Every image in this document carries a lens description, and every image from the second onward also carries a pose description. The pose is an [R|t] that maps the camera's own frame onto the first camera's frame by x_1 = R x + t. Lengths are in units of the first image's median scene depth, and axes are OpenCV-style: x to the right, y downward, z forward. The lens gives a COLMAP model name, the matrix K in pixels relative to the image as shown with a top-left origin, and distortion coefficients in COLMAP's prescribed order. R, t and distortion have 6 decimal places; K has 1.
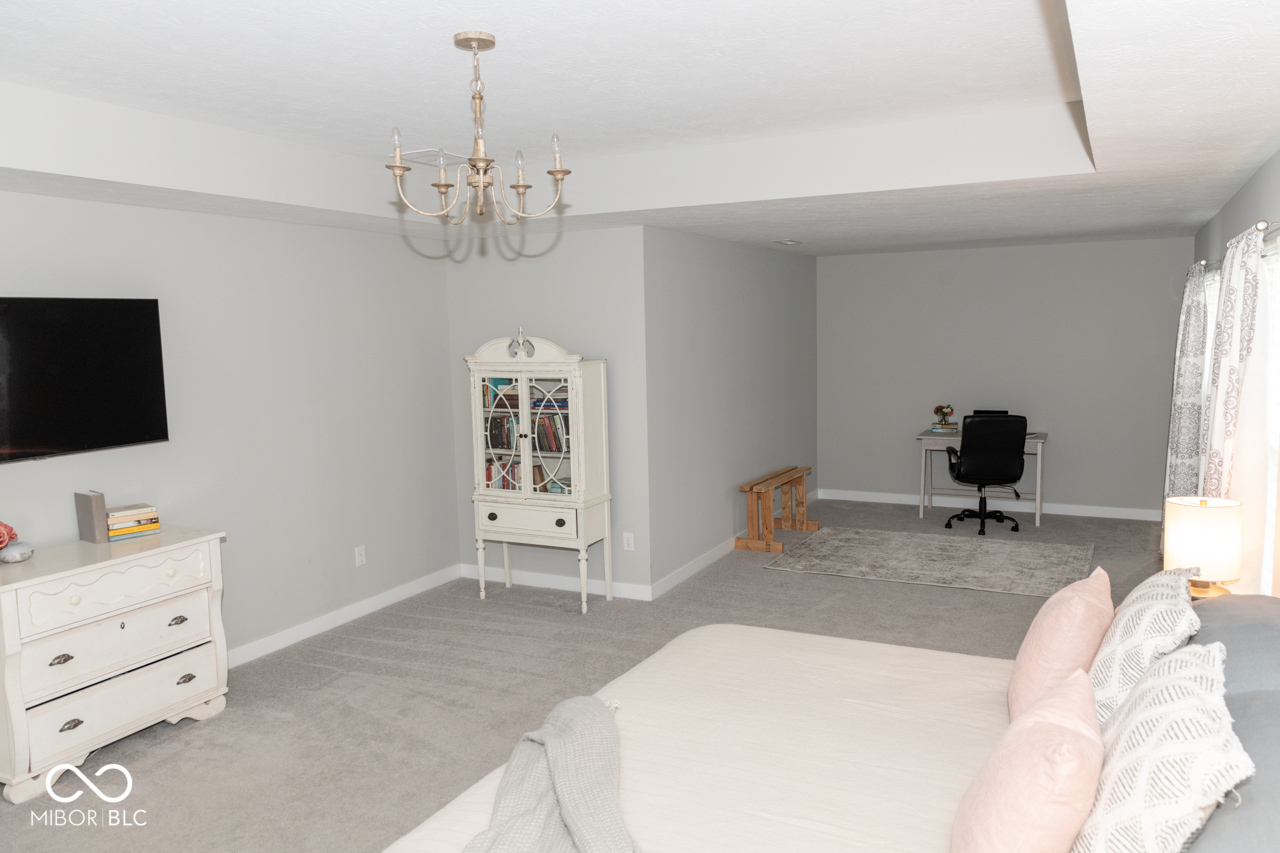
lens RADIAL K [[906.6, 0, 640.0], [0, 906.6, 426.5], [0, 0, 1]] dist [0.007131, 0.001537]
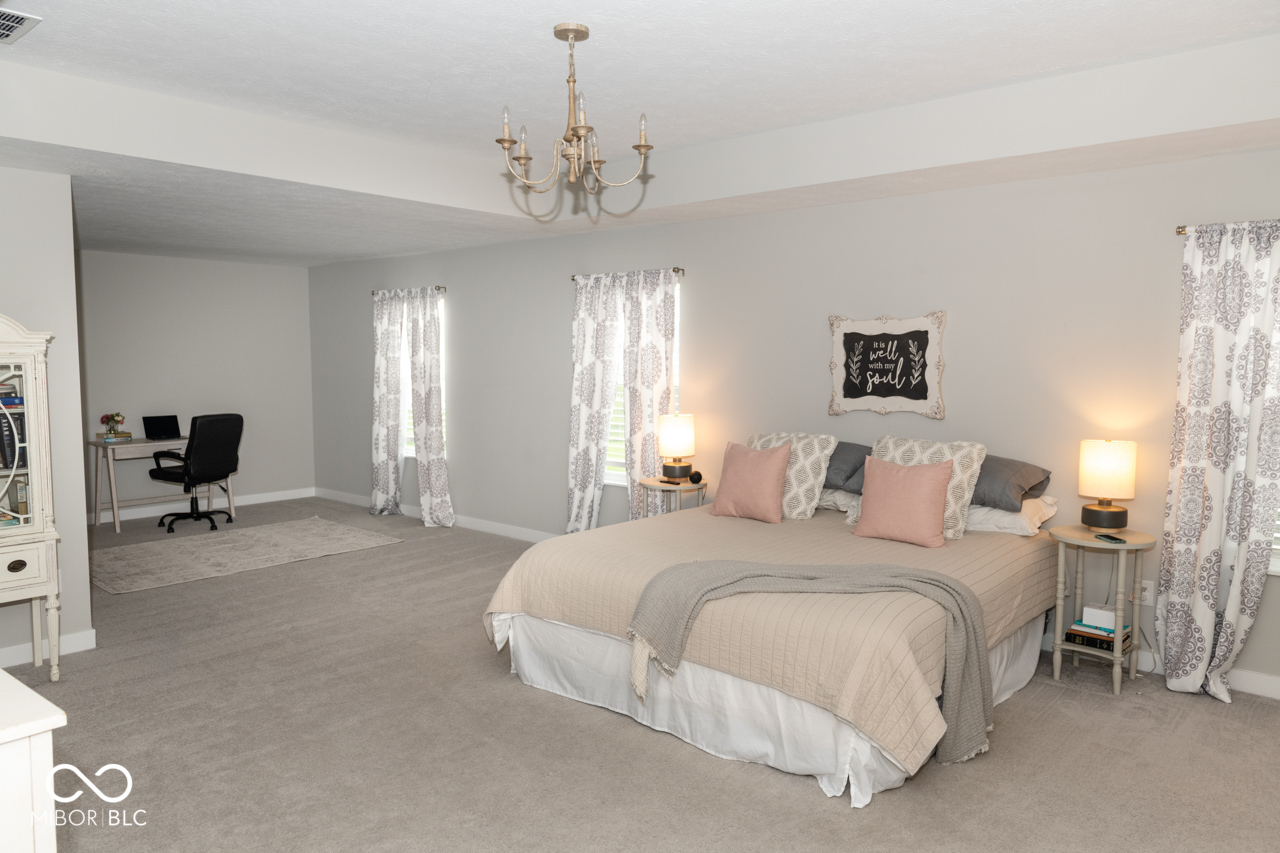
lens RADIAL K [[906.6, 0, 640.0], [0, 906.6, 426.5], [0, 0, 1]] dist [0.007131, 0.001537]
pose [[0.272441, -0.053021, 0.960710, -0.646298], [0.094576, 0.995121, 0.028100, 0.023116], [-0.957513, 0.083204, 0.276126, 0.322213]]
